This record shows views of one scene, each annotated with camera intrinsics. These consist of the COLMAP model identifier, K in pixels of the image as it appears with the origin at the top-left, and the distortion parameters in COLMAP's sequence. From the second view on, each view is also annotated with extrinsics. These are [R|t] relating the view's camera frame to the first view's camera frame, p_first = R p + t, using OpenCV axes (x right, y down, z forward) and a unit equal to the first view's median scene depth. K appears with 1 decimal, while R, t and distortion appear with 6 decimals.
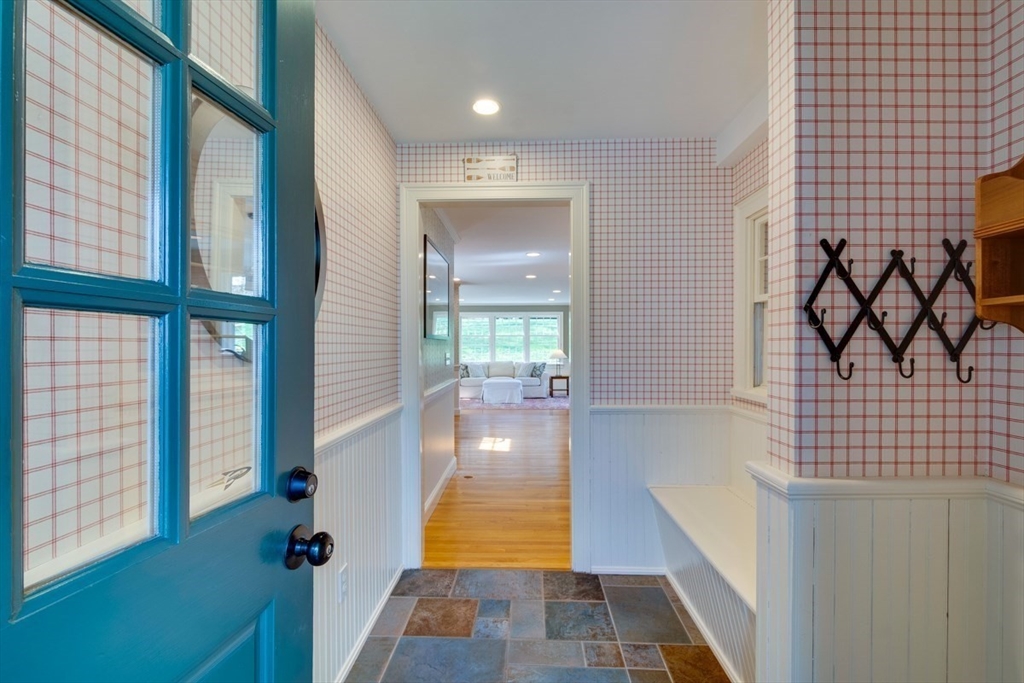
lens RADIAL K [[444.8, 0, 511.2], [0, 444.8, 344.0], [0, 0, 1]] dist [0.009410, -0.000607]
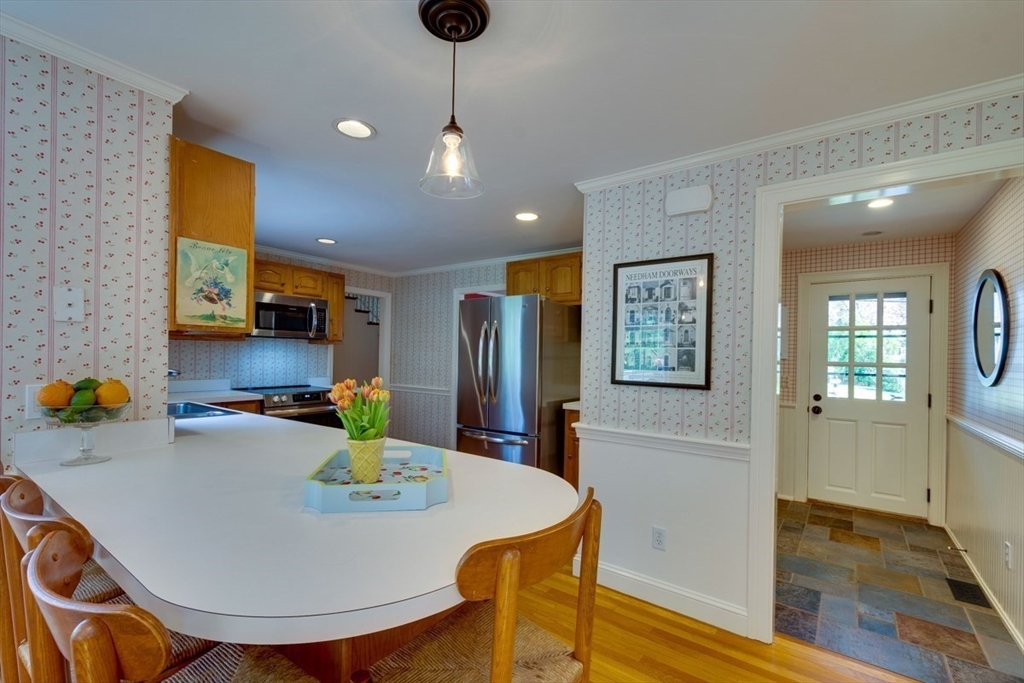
lens RADIAL K [[444.8, 0, 509.6], [0, 444.8, 349.9], [0, 0, 1]] dist [0.009410, -0.000607]
pose [[-0.823754, -0.010527, 0.566850, 0.089540], [-0.021174, 0.999701, -0.012206, -0.039382], [-0.566552, -0.022057, -0.823731, 2.543646]]
